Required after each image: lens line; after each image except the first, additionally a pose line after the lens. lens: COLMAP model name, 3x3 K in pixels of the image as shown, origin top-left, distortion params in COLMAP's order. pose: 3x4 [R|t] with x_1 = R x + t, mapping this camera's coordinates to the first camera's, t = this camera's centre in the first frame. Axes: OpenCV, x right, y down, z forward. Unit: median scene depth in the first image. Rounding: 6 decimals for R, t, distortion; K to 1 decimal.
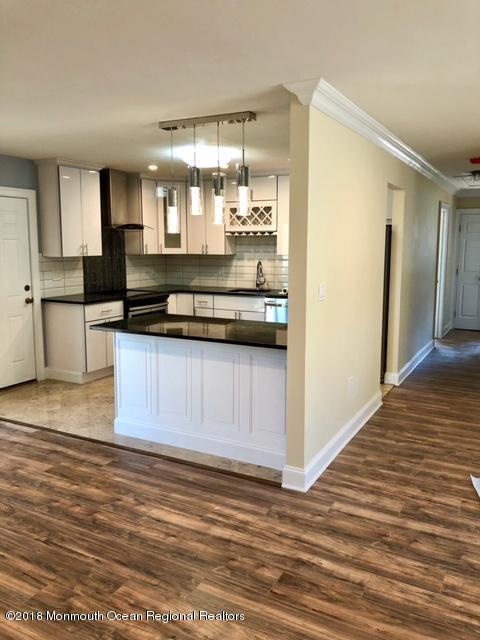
lens RADIAL K [[523.4, 0, 242.6], [0, 523.4, 316.3], [0, 0, 1]] dist [0.022926, -0.009735]
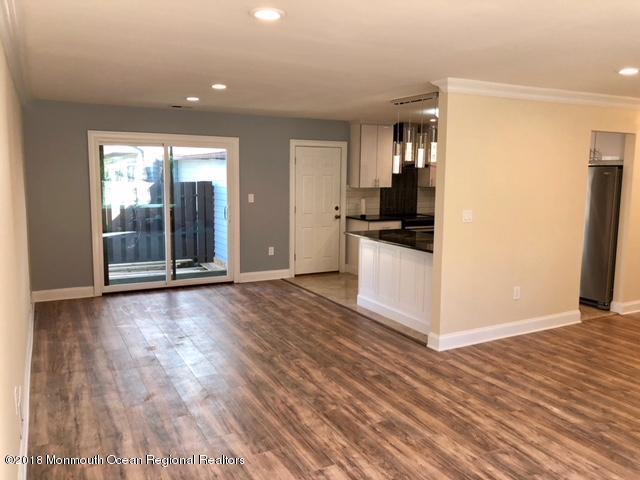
lens RADIAL K [[523.4, 0, 322.2], [0, 523.4, 241.6], [0, 0, 1]] dist [0.022926, -0.009735]
pose [[0.830680, 0.081811, -0.550706, 0.505222], [-0.087750, 0.996020, 0.015603, 0.028080], [0.549791, 0.035364, 0.834553, -0.331220]]
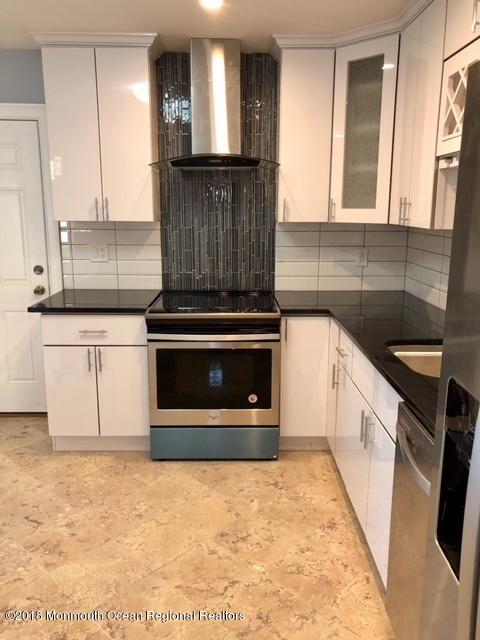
lens RADIAL K [[523.4, 0, 241.3], [0, 523.4, 319.7], [0, 0, 1]] dist [0.022926, -0.009735]
pose [[0.489825, 0.180226, -0.852989, 0.336899], [-0.128160, 0.982655, 0.134028, -0.149590], [0.862350, 0.043669, 0.504427, 1.218820]]
